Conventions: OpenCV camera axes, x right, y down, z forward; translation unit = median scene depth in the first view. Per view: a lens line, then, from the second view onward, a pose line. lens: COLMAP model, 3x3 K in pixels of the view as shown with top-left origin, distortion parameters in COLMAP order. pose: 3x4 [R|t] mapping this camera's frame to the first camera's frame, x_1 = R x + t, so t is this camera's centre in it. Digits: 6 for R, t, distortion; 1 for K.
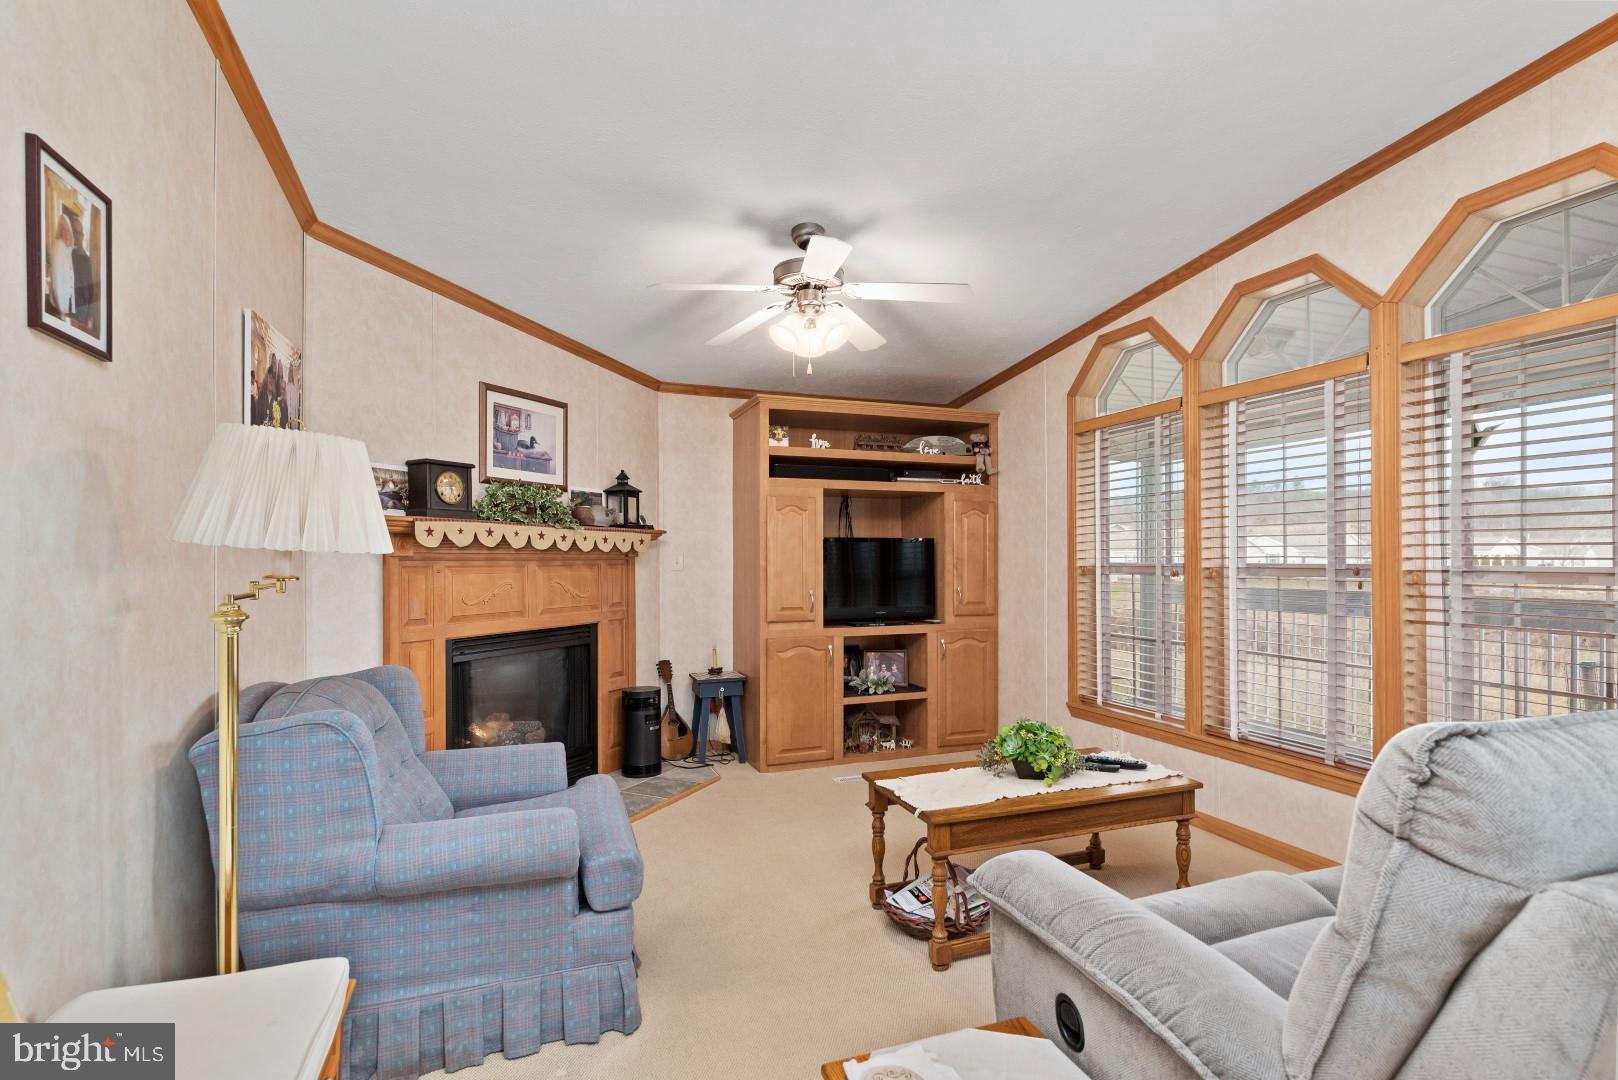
lens RADIAL K [[794.5, 0, 806.1], [0, 794.5, 548.0], [0, 0, 1]] dist [0.005780, -0.003845]
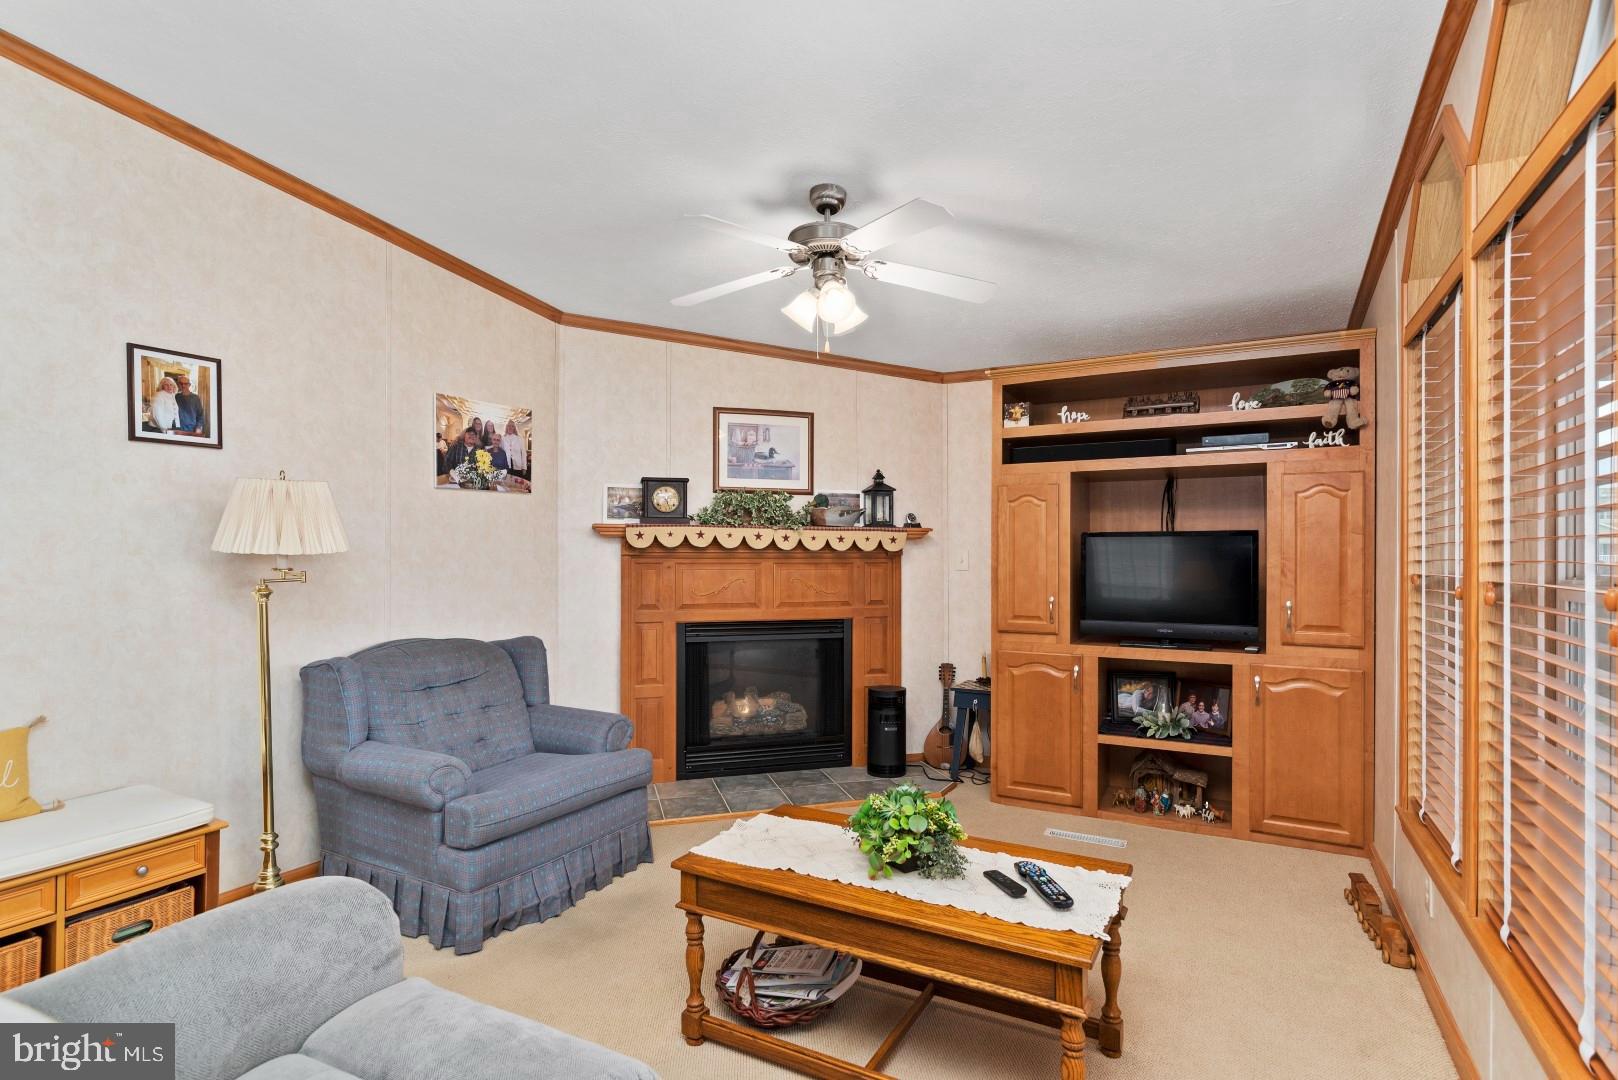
lens RADIAL K [[794.5, 0, 864.7], [0, 794.5, 547.4], [0, 0, 1]] dist [0.005780, -0.003845]
pose [[0.660996, -0.003654, -0.750381, 0.537375], [0.007075, 0.999974, 0.001362, -0.000577], [0.750356, -0.006209, 0.661005, 0.332570]]
